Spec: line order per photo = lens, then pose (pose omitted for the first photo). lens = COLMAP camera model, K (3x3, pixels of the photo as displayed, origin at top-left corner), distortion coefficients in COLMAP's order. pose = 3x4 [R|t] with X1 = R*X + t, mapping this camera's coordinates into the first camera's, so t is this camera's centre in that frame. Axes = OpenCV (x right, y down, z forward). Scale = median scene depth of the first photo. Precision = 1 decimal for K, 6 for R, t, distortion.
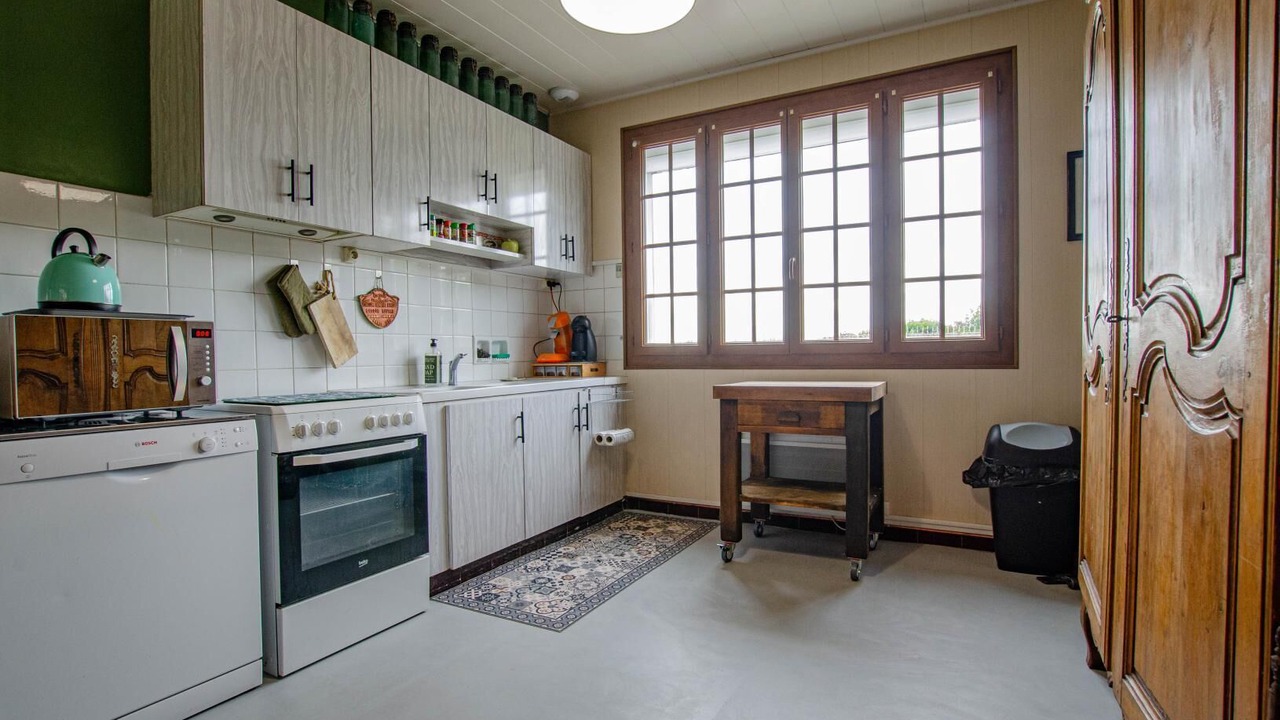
lens RADIAL K [[626.8, 0, 643.0], [0, 626.8, 367.9], [0, 0, 1]] dist [-0.000986, 0.000237]
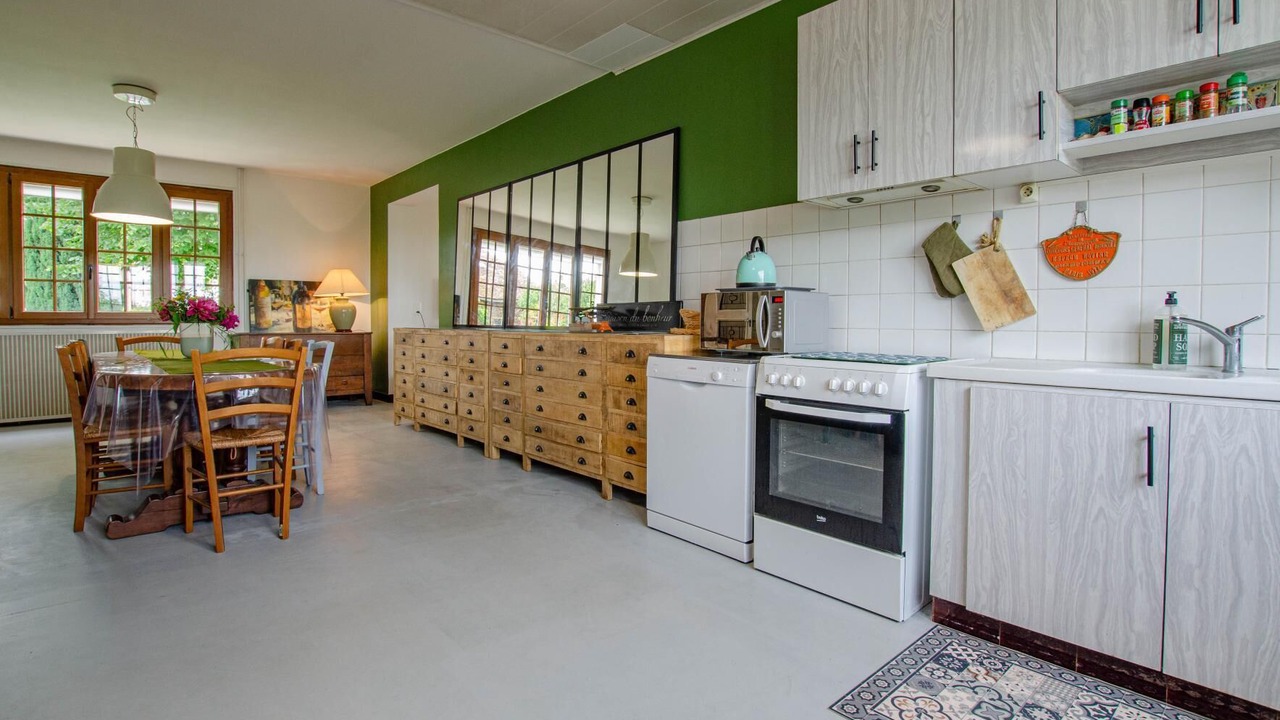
lens RADIAL K [[633.4, 0, 639.5], [0, 633.4, 334.6], [0, 0, 1]] dist [-0.001665, -0.000371]
pose [[-0.335306, 0.036021, -0.941420, 0.544479], [-0.020619, 0.998749, 0.045558, -0.028182], [0.941884, 0.034687, -0.334144, 0.925955]]
